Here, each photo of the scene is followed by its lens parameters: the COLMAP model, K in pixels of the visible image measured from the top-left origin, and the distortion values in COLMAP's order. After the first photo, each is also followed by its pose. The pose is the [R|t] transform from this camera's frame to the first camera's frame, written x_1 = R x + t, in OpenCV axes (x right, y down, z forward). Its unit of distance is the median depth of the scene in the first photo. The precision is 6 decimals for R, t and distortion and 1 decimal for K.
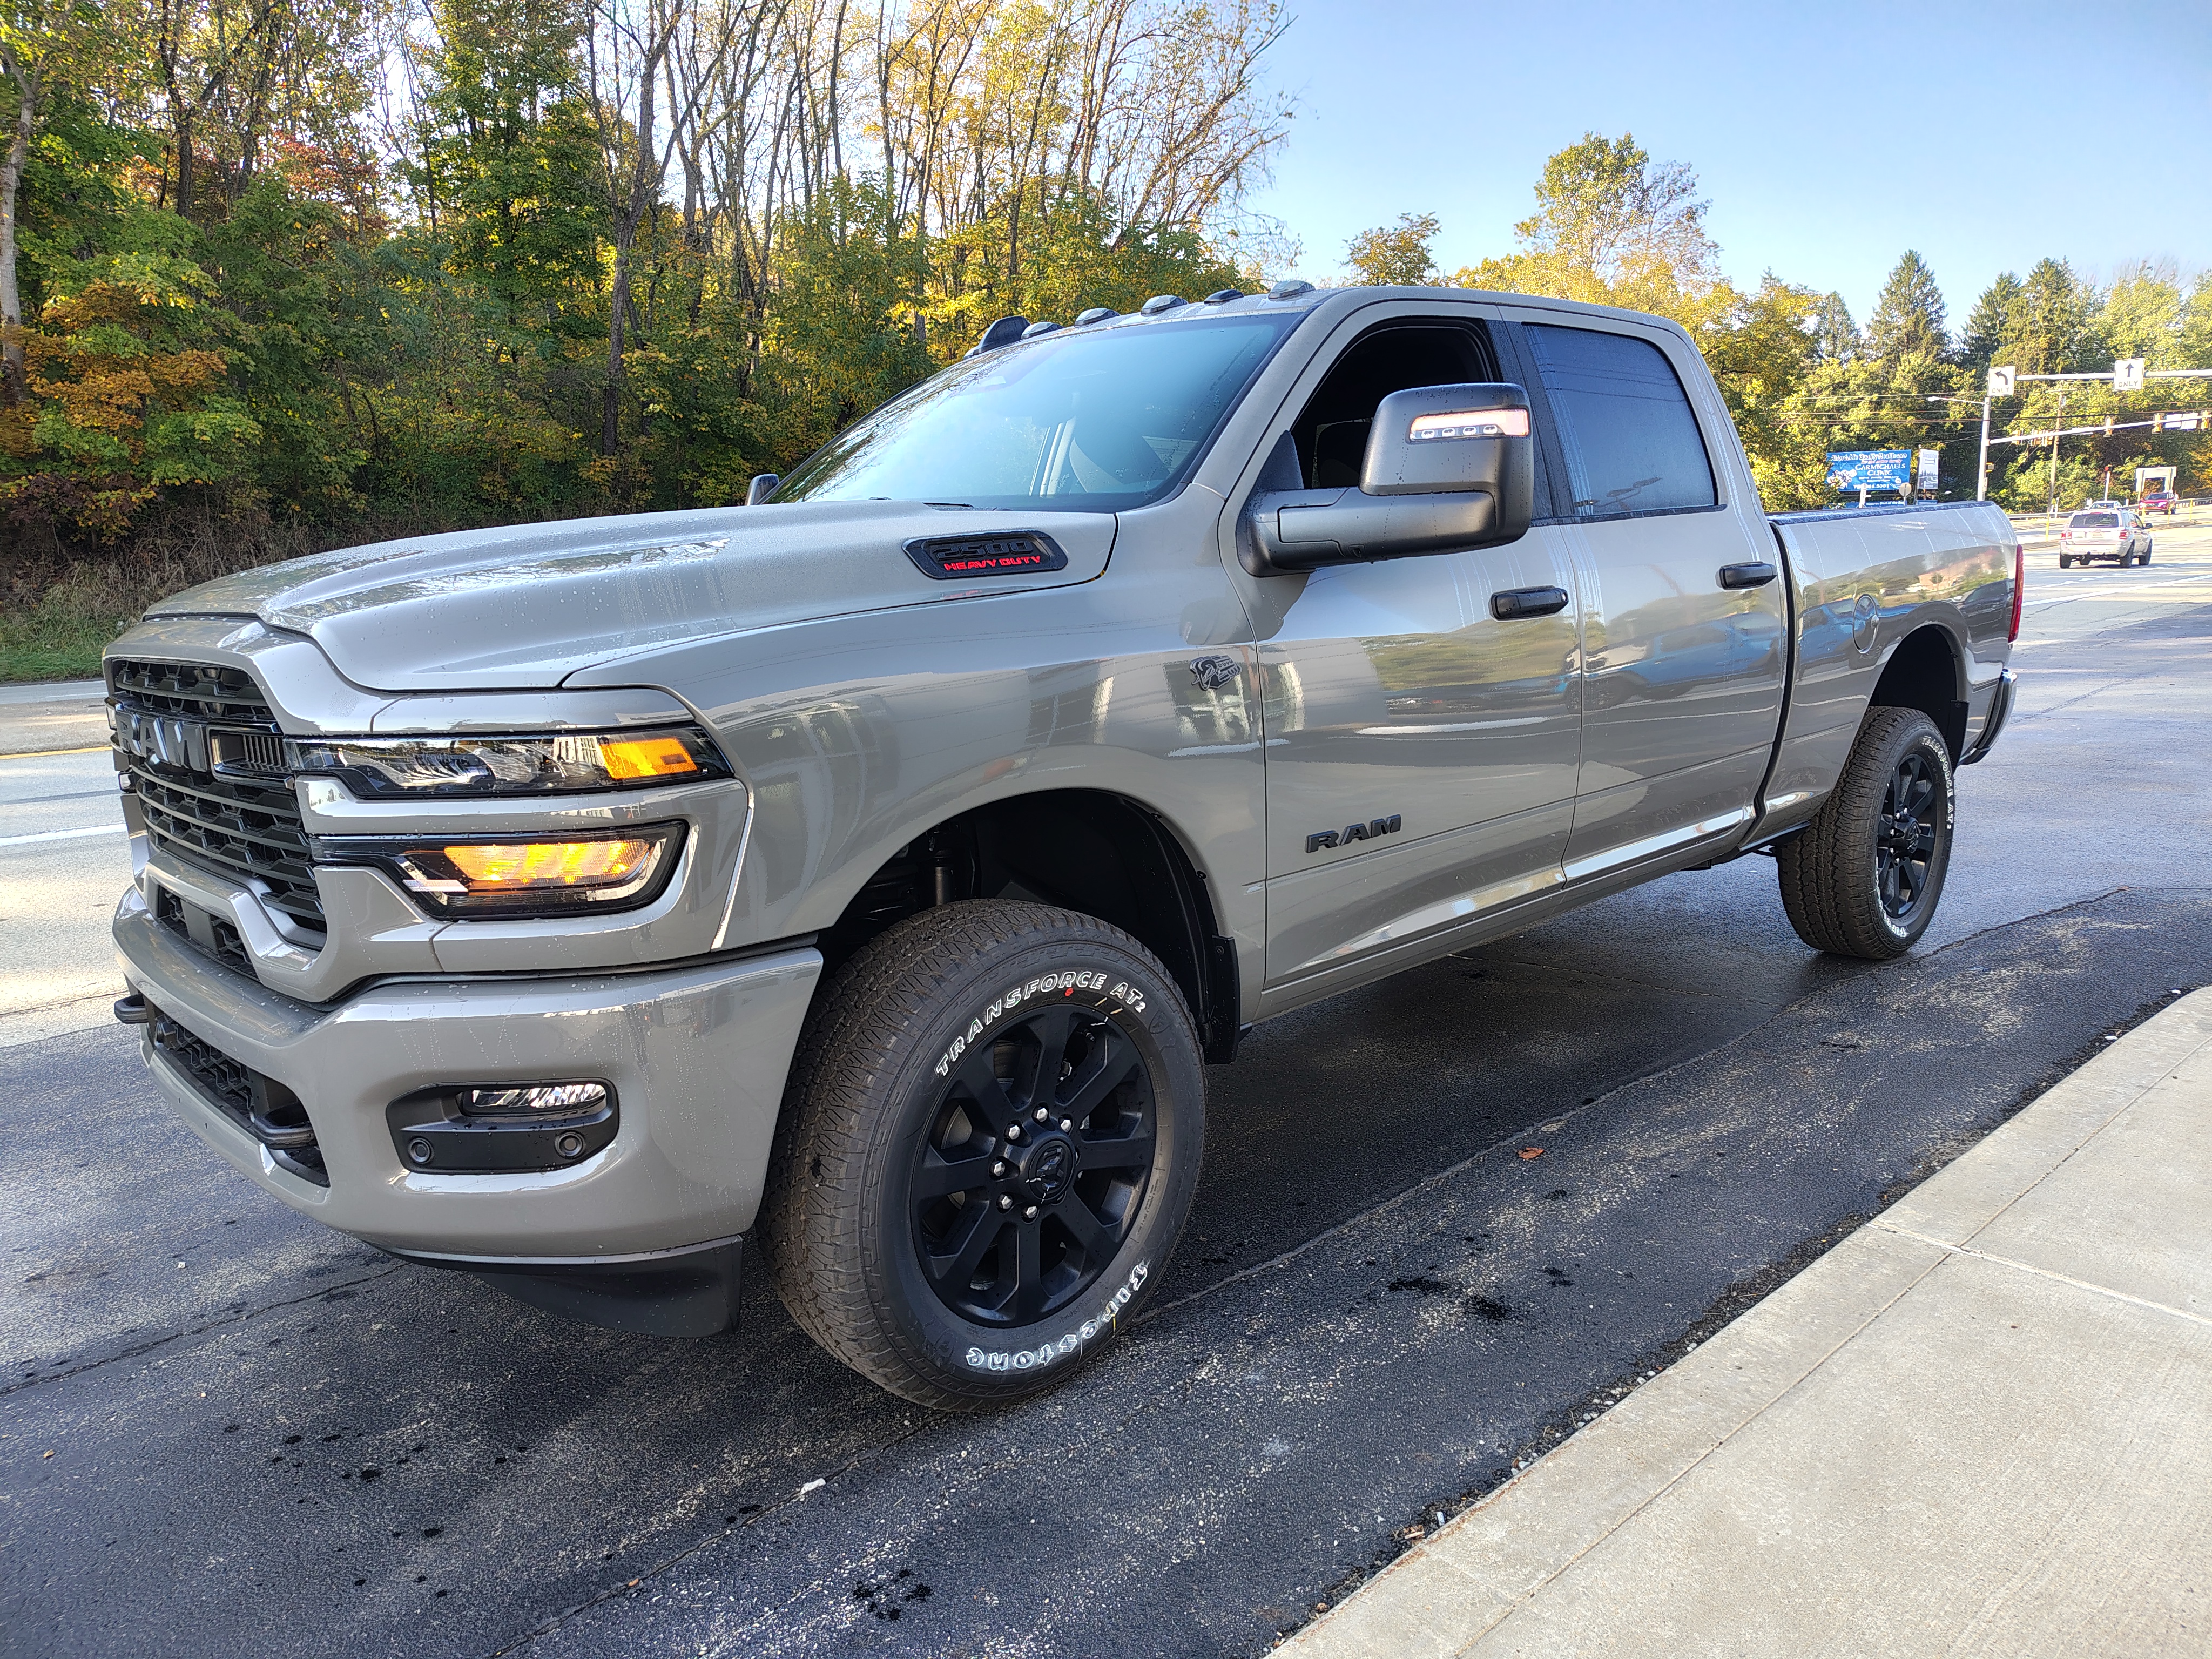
lens RADIAL K [[1498.6, 0, 1106.0], [0, 1498.6, 829.5], [0, 0, 1]] dist [0.057242, -0.079378]
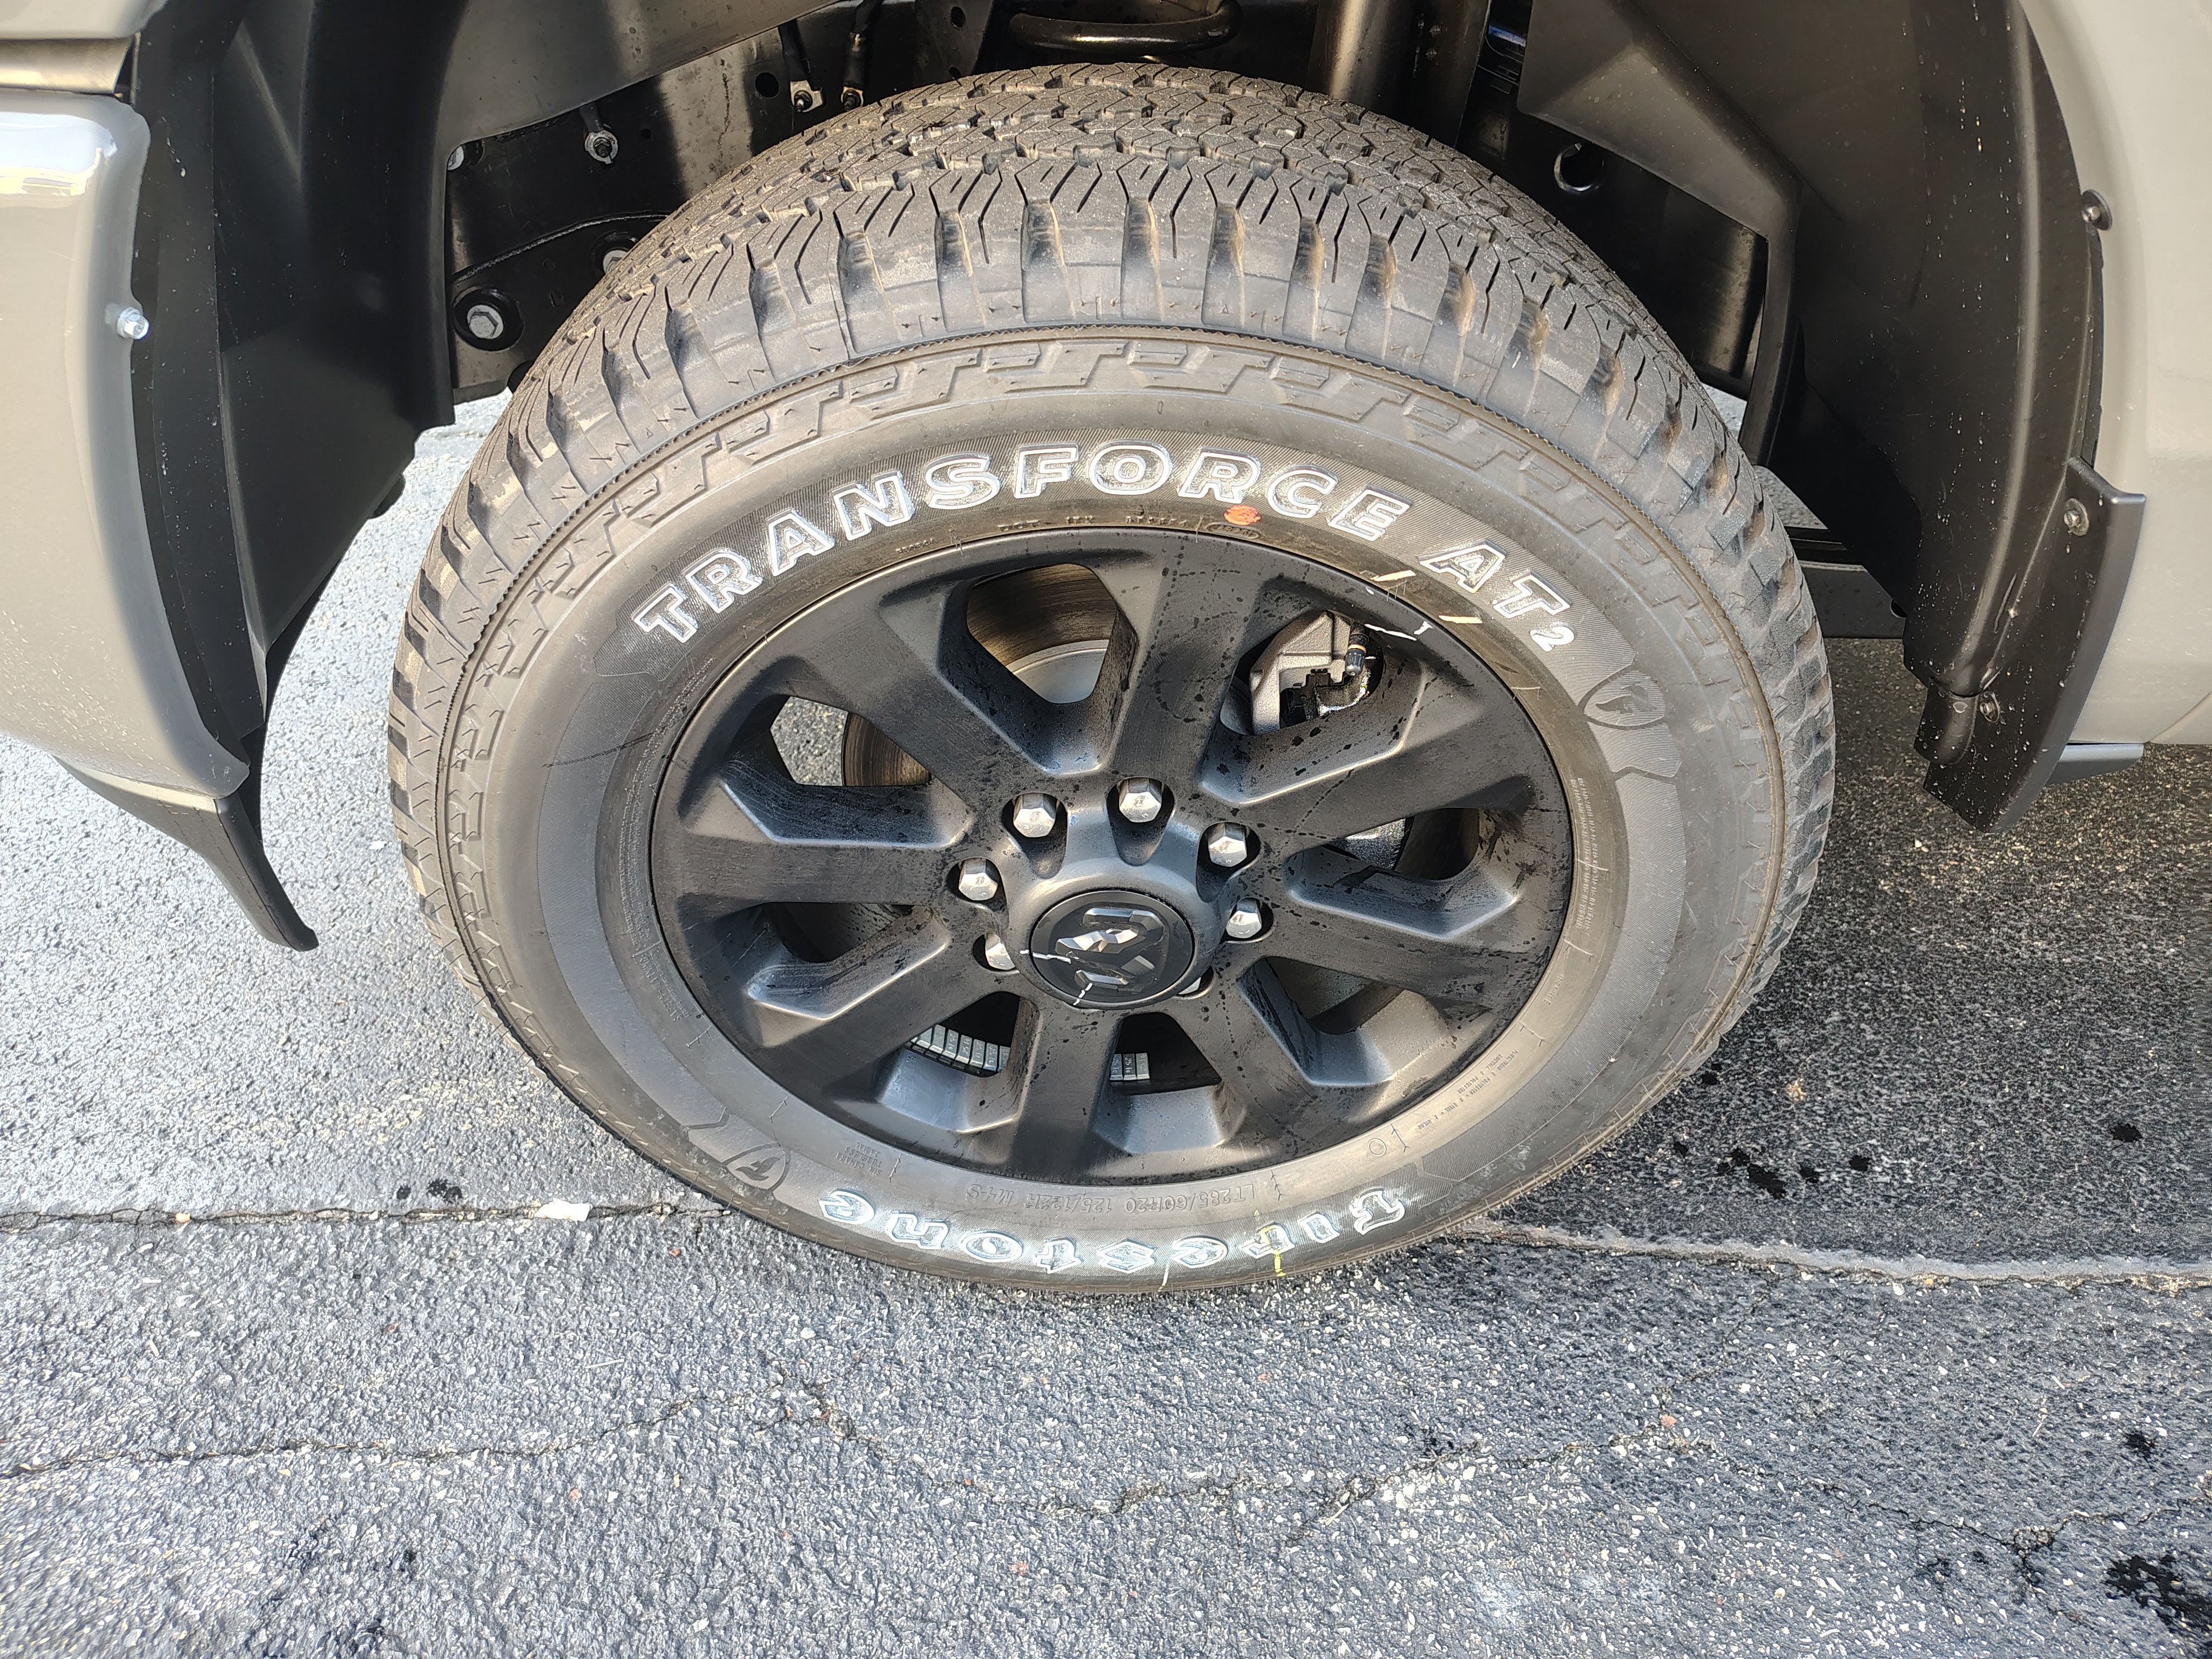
lens RADIAL K [[1540.1, 0, 1106.0], [0, 1540.1, 829.5], [0, 0, 1]] dist [-0.001932, 0.004303]
pose [[0.715307, 0.499298, -0.488914, 0.119815], [-0.154382, 0.795261, 0.586282, -0.009160], [0.681544, -0.343892, 0.645938, 0.731379]]
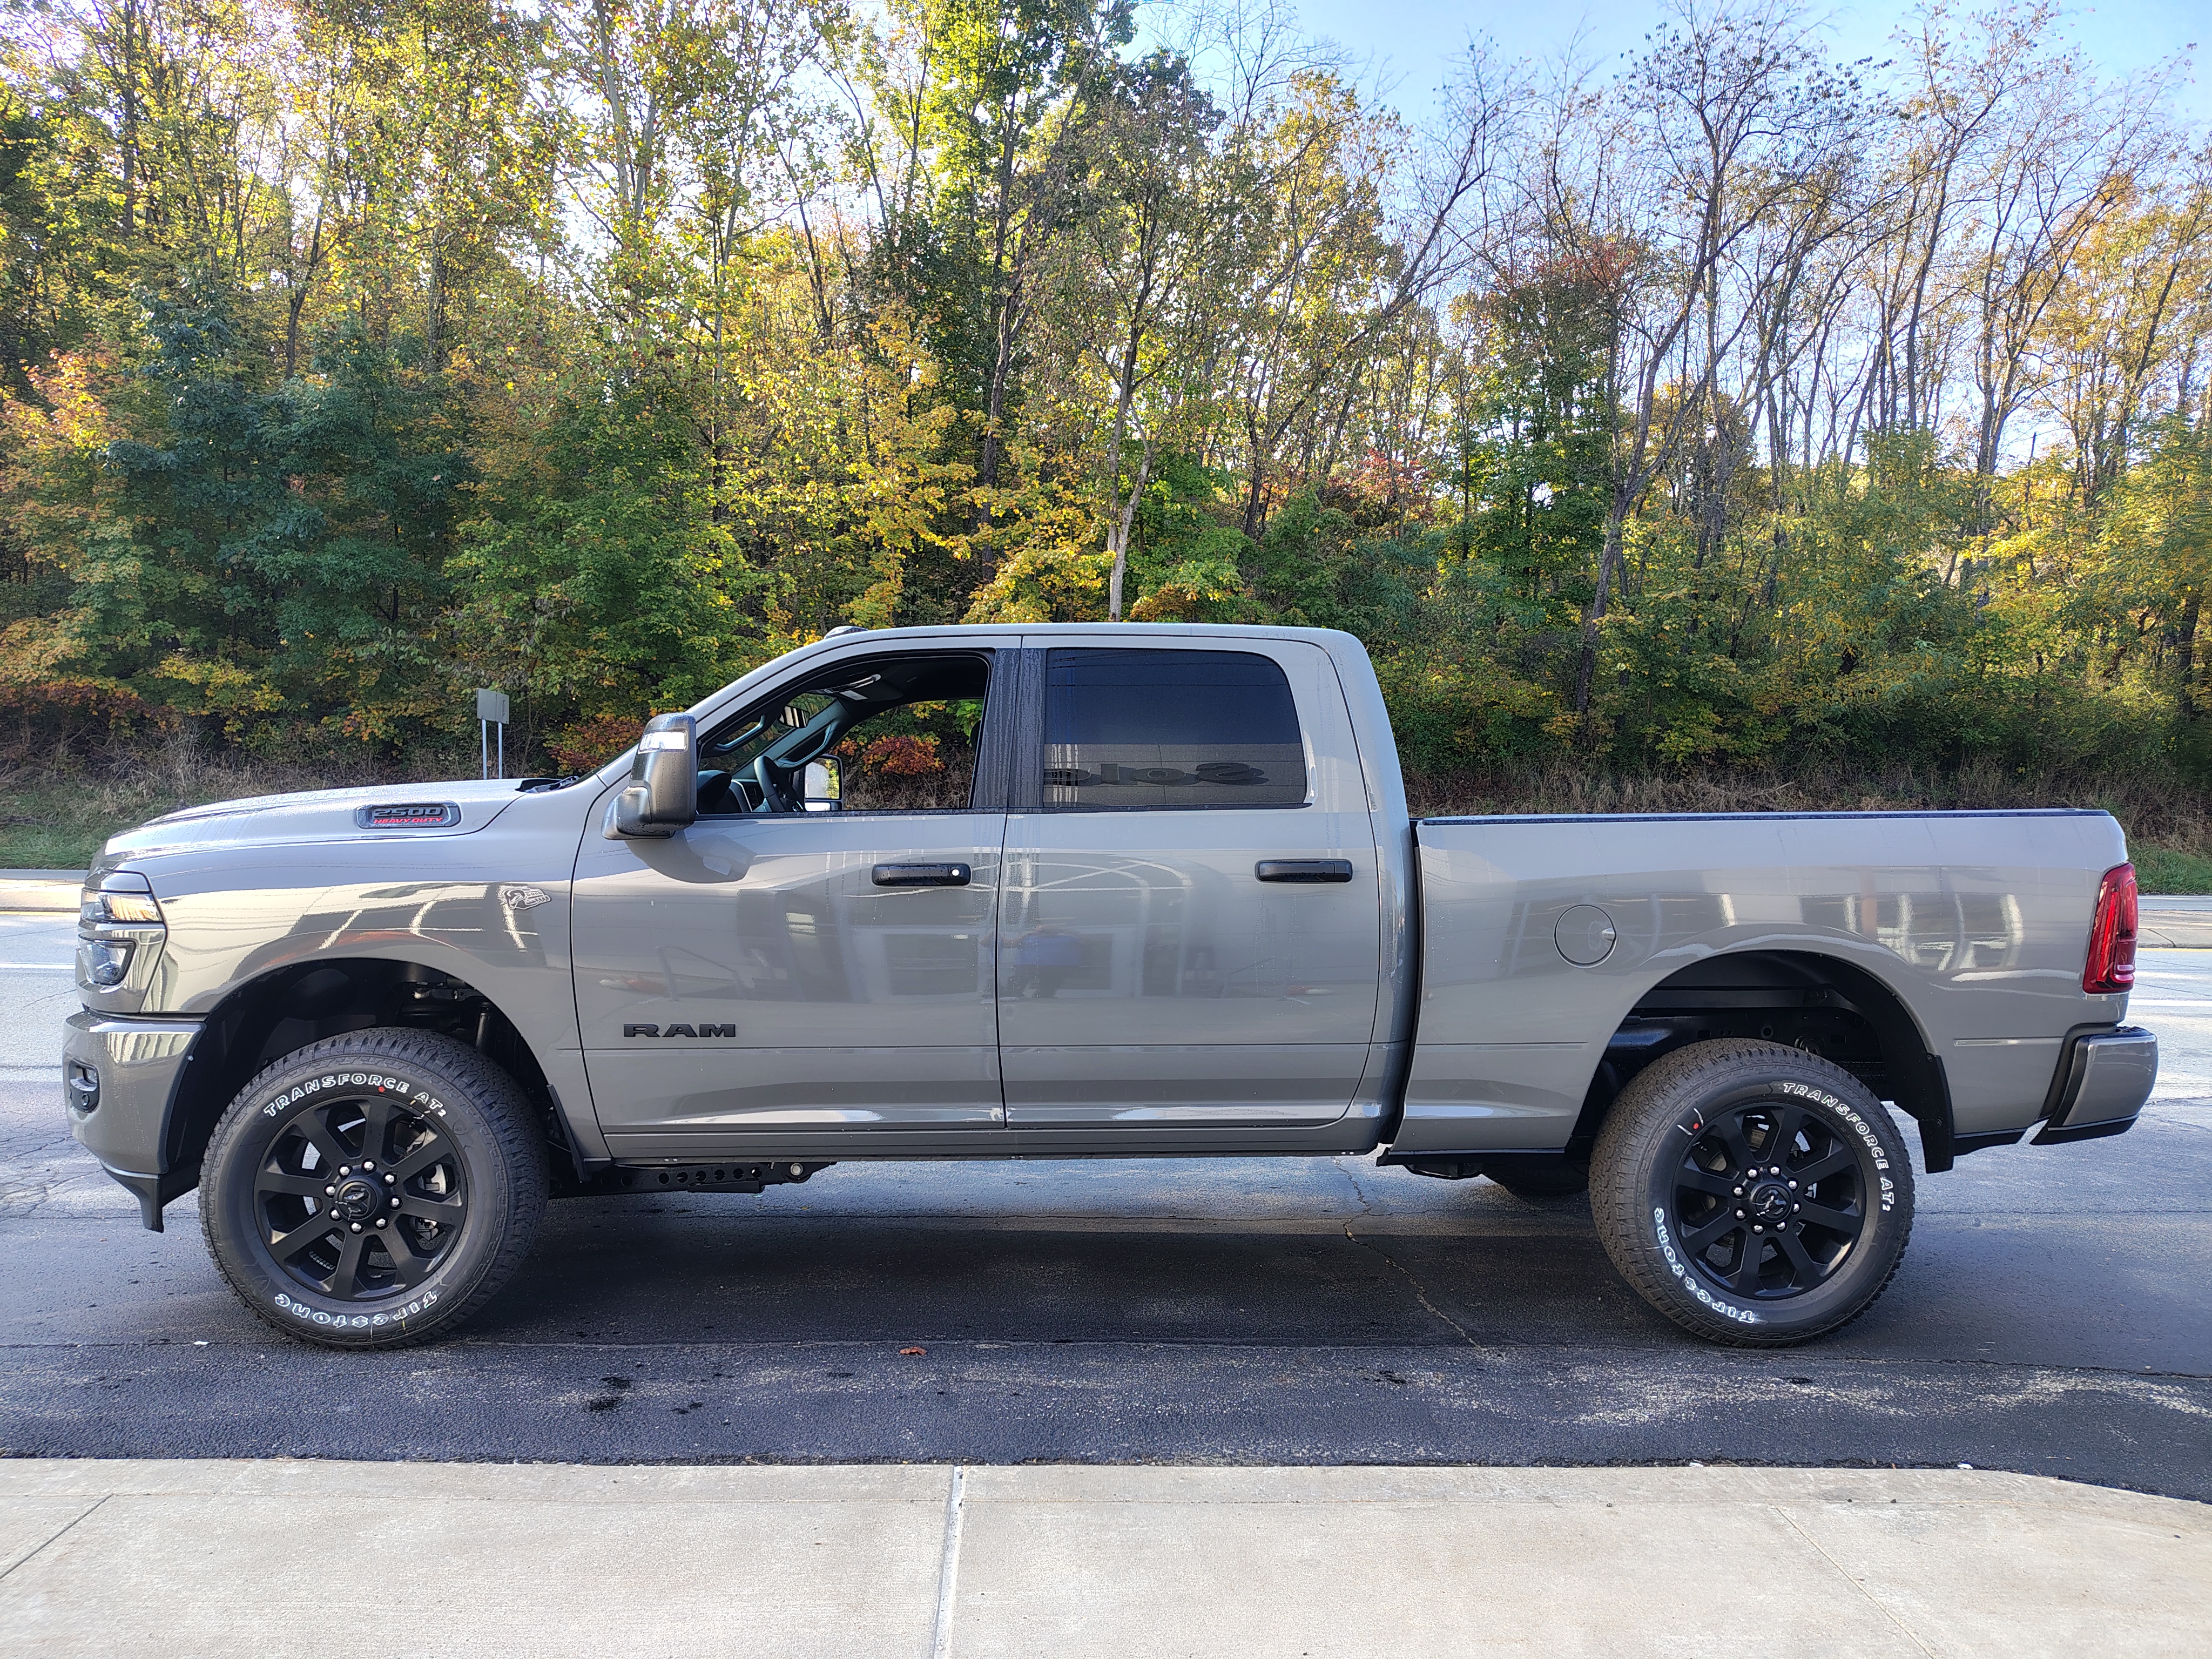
lens RADIAL K [[1498.6, 0, 1106.0], [0, 1498.6, 829.5], [0, 0, 1]] dist [0.057242, -0.079378]
pose [[0.763831, 0.046253, -0.643757, 1.476849], [-0.148976, 0.983129, -0.106127, -0.098693], [0.627987, 0.176967, 0.757836, 0.211840]]
